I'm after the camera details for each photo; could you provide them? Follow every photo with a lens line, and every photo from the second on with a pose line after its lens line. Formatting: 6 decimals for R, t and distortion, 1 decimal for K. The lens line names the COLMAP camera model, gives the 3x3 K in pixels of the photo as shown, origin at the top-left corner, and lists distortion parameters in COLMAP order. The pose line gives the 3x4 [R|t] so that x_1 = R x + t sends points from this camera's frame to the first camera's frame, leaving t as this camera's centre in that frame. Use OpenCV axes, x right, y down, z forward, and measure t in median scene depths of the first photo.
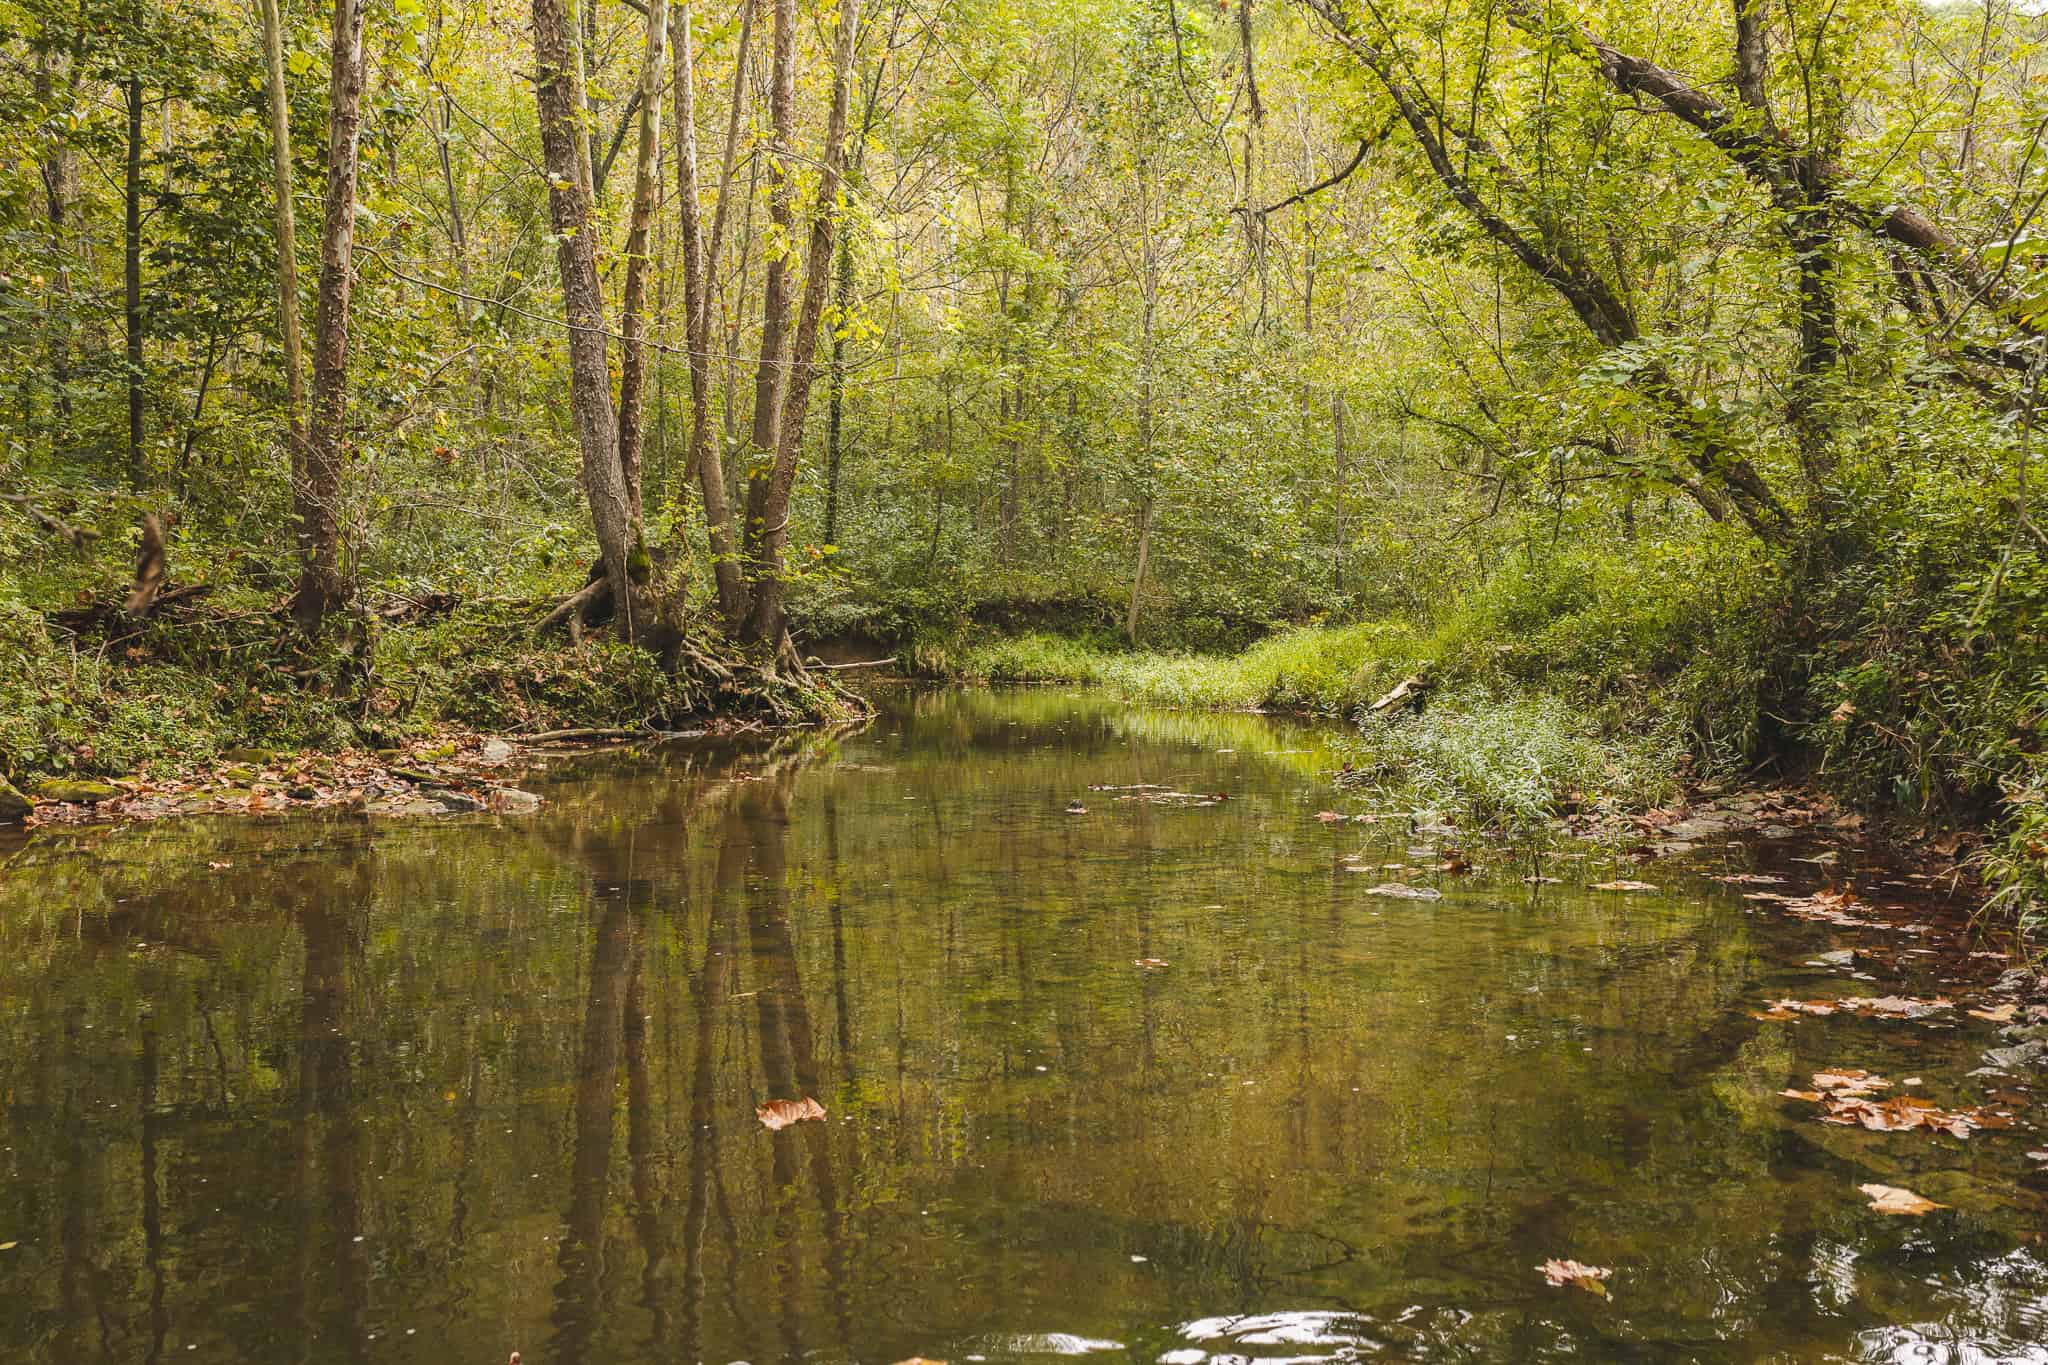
lens RADIAL K [[1671.0, 0, 1028.9], [0, 1671.0, 671.7], [0, 0, 1]] dist [-0.011109, -0.002744]
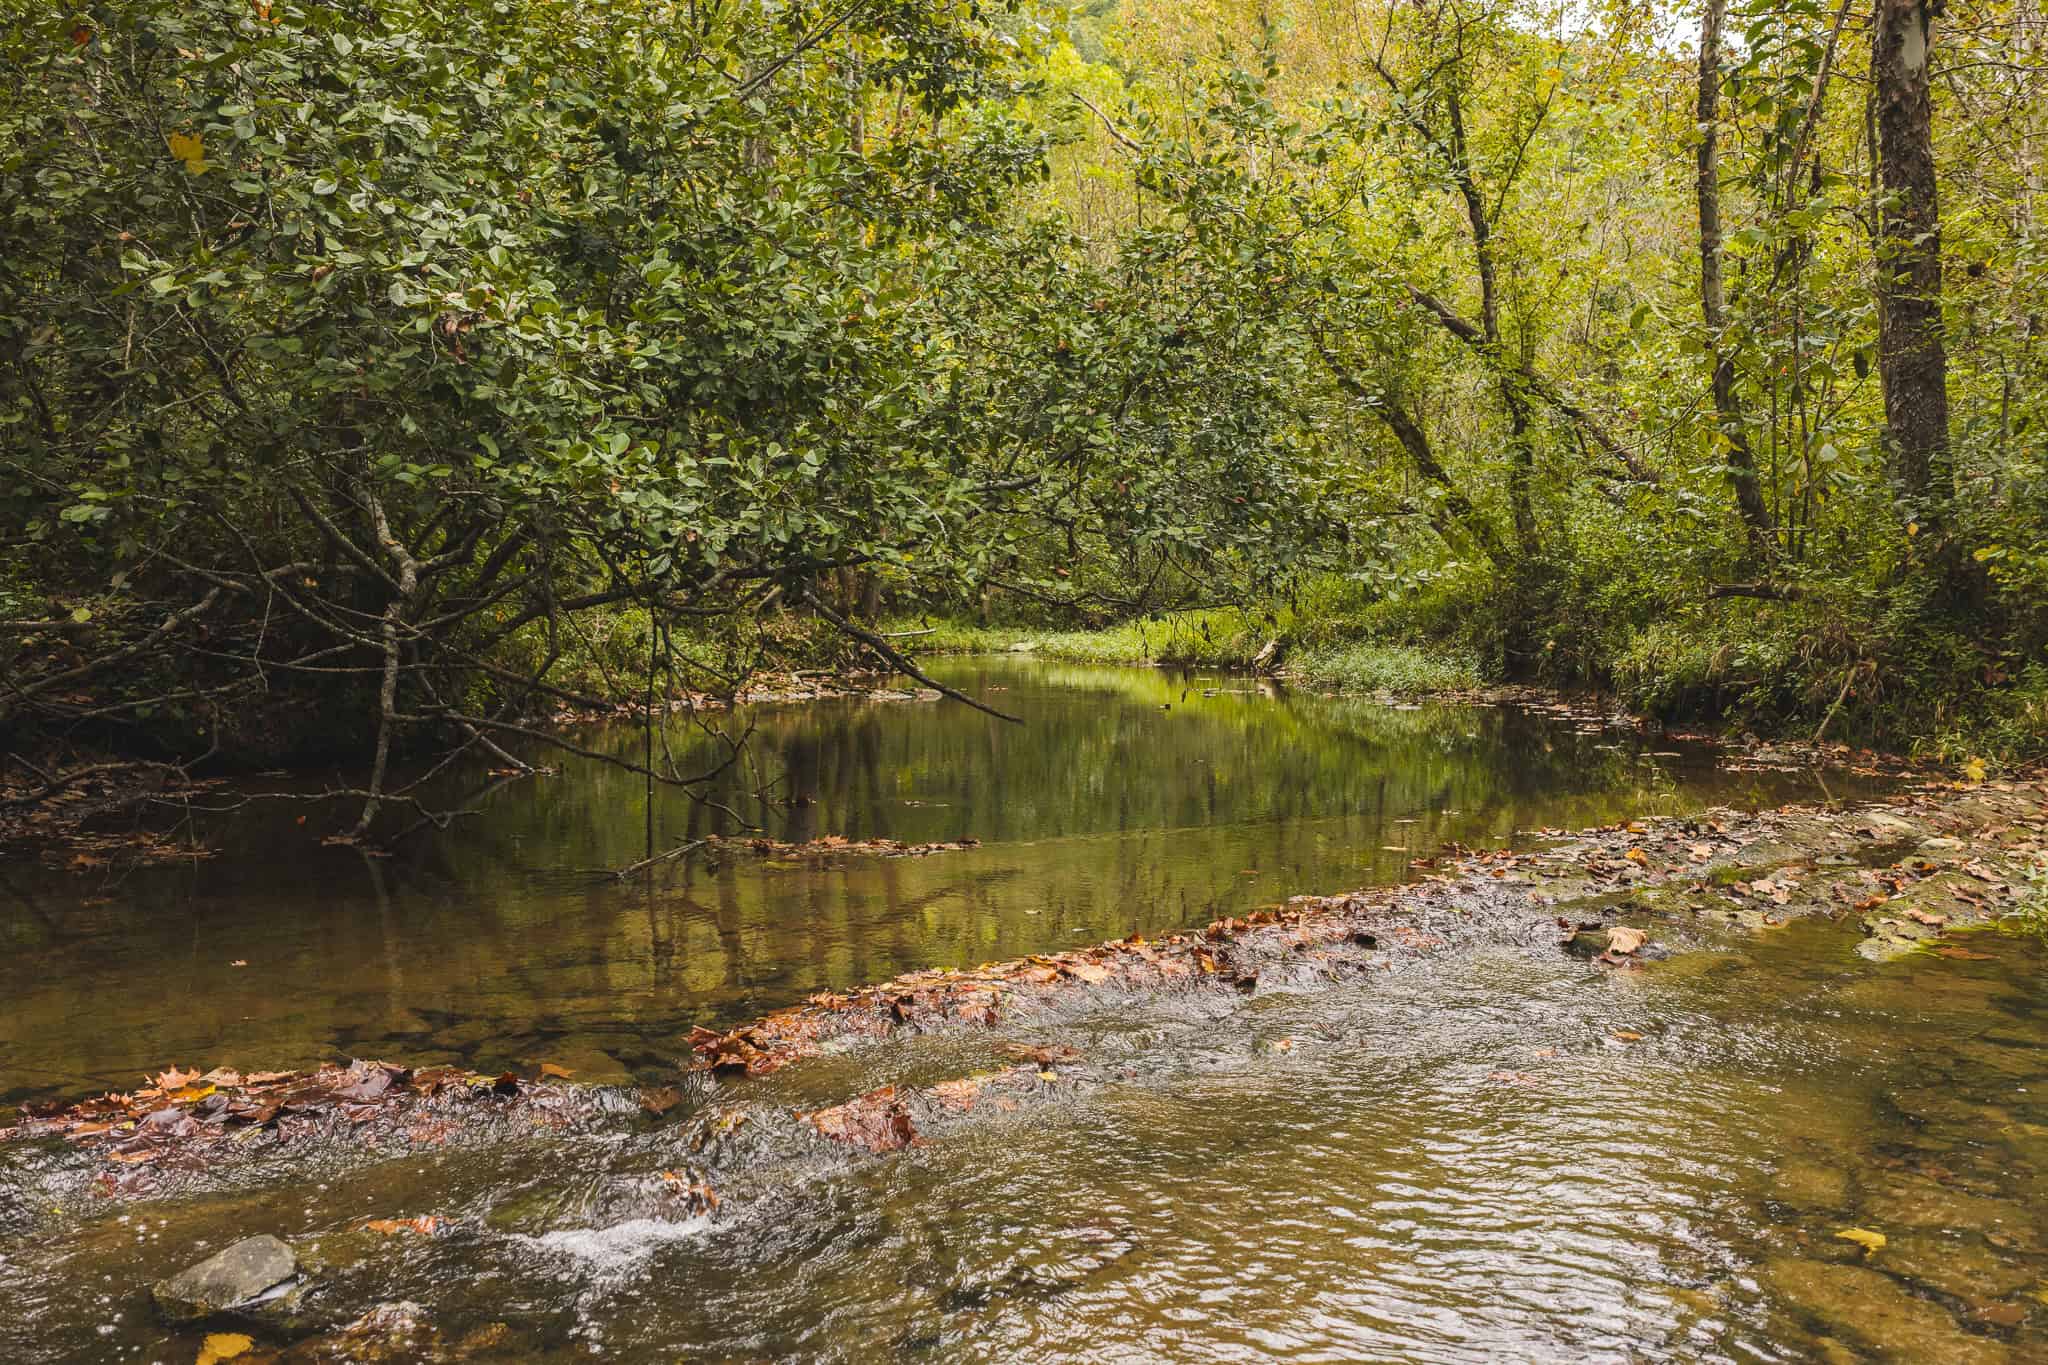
lens RADIAL K [[1671.0, 0, 1024.5], [0, 1671.0, 683.0], [0, 0, 1]] dist [-0.011109, -0.002744]
pose [[0.980467, -0.005620, 0.196602, -0.180776], [0.002300, 0.999851, 0.017111, 0.008987], [-0.196669, -0.016325, 0.980334, -0.297499]]
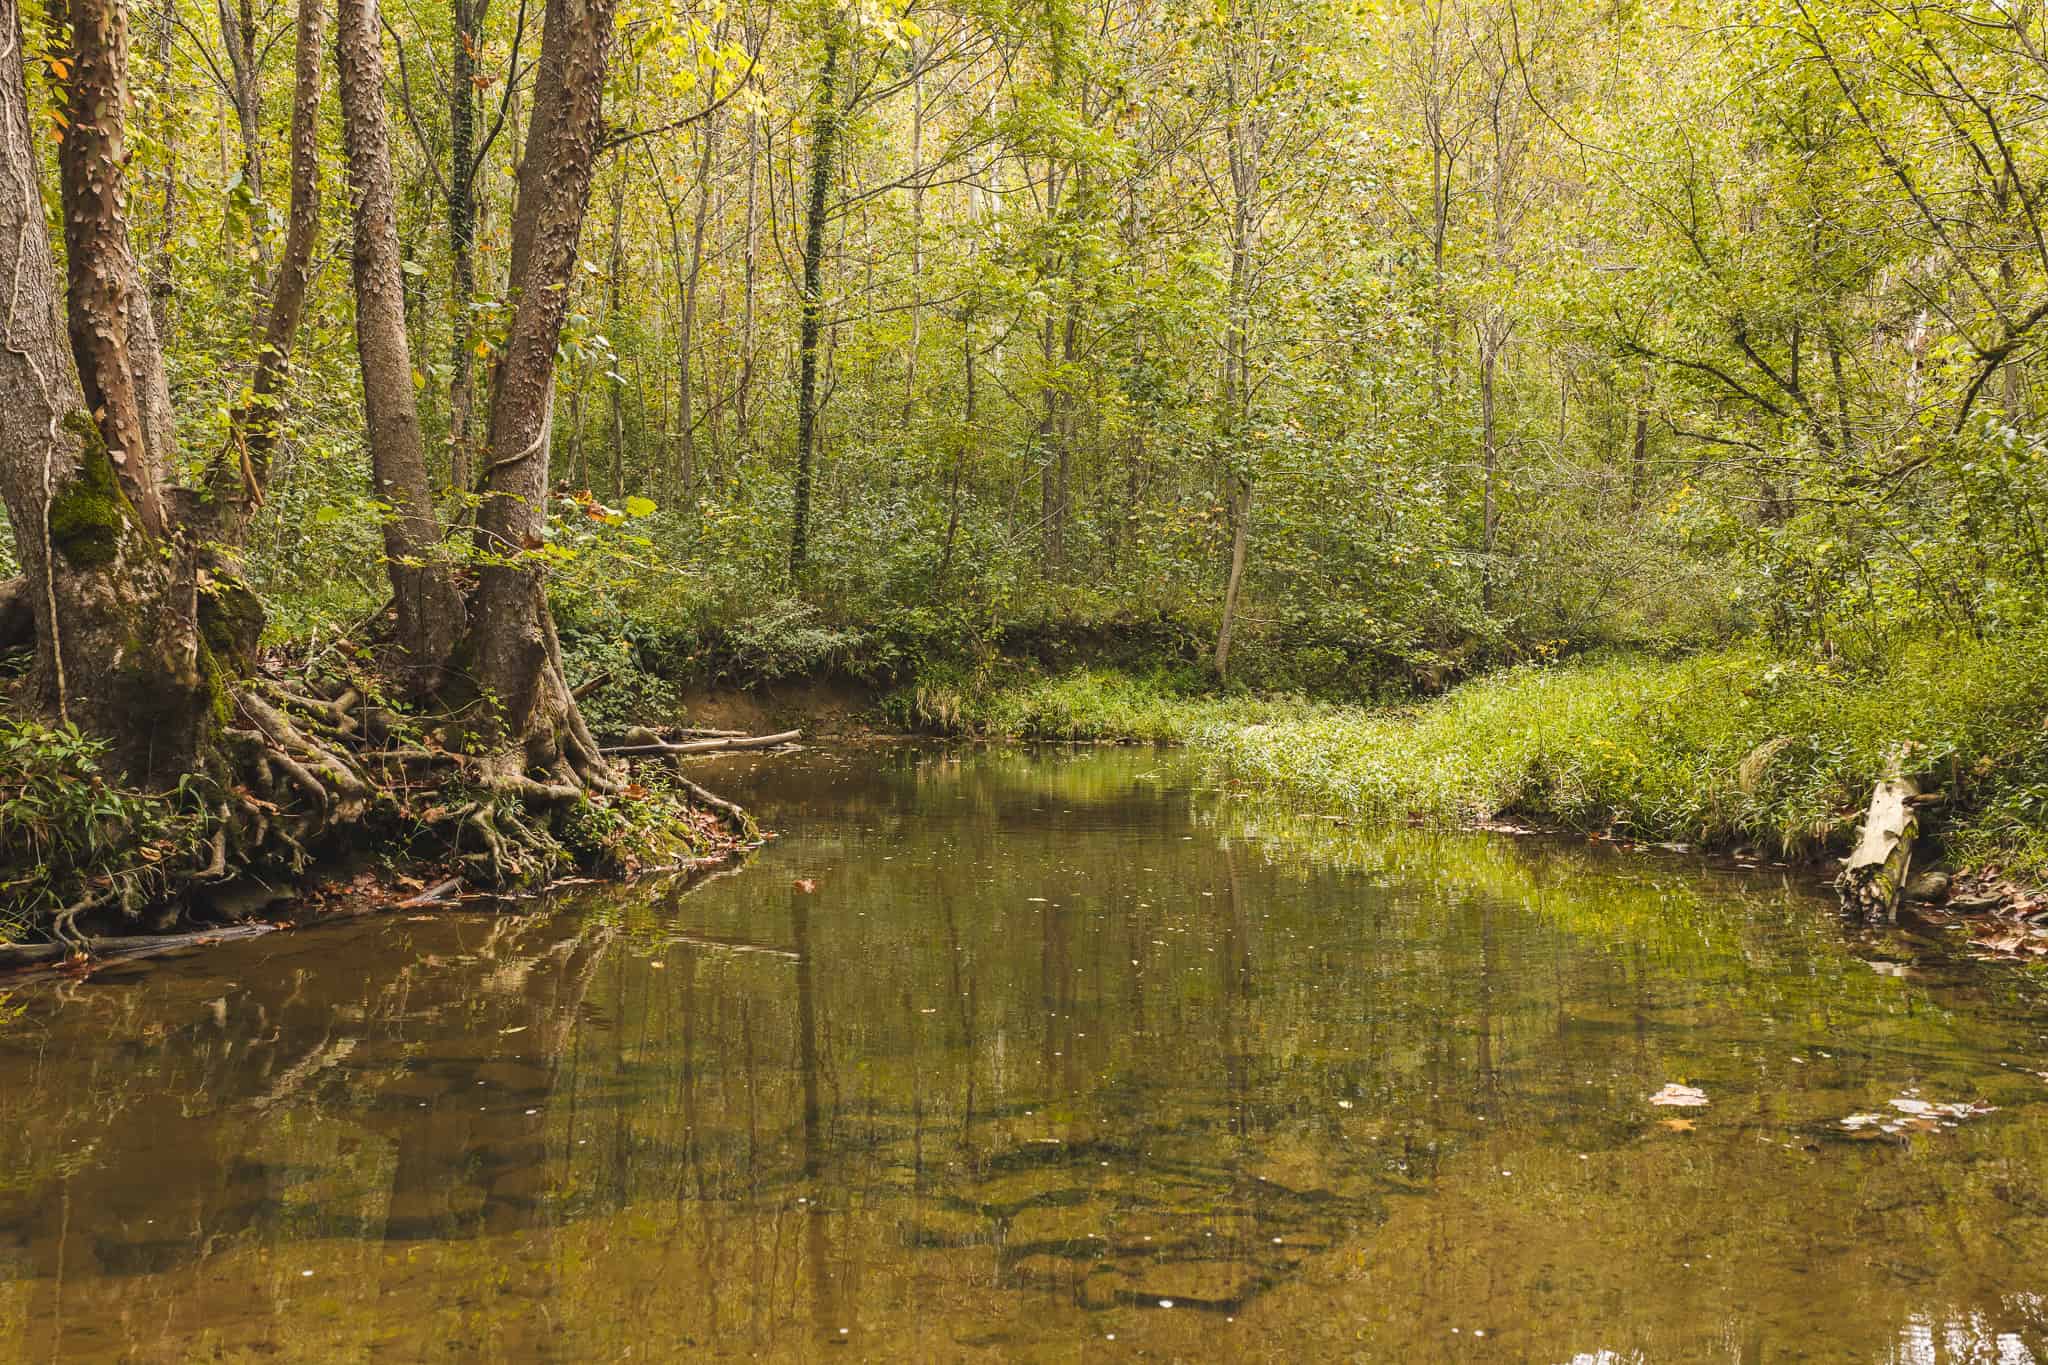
lens RADIAL K [[1671.0, 0, 1025.1], [0, 1671.0, 689.0], [0, 0, 1]] dist [-0.011109, -0.002744]
pose [[0.999239, 0.000228, -0.039007, 0.004924], [-0.000517, 0.999972, -0.007408, -0.010220], [0.039004, 0.007423, 0.999211, 0.302339]]
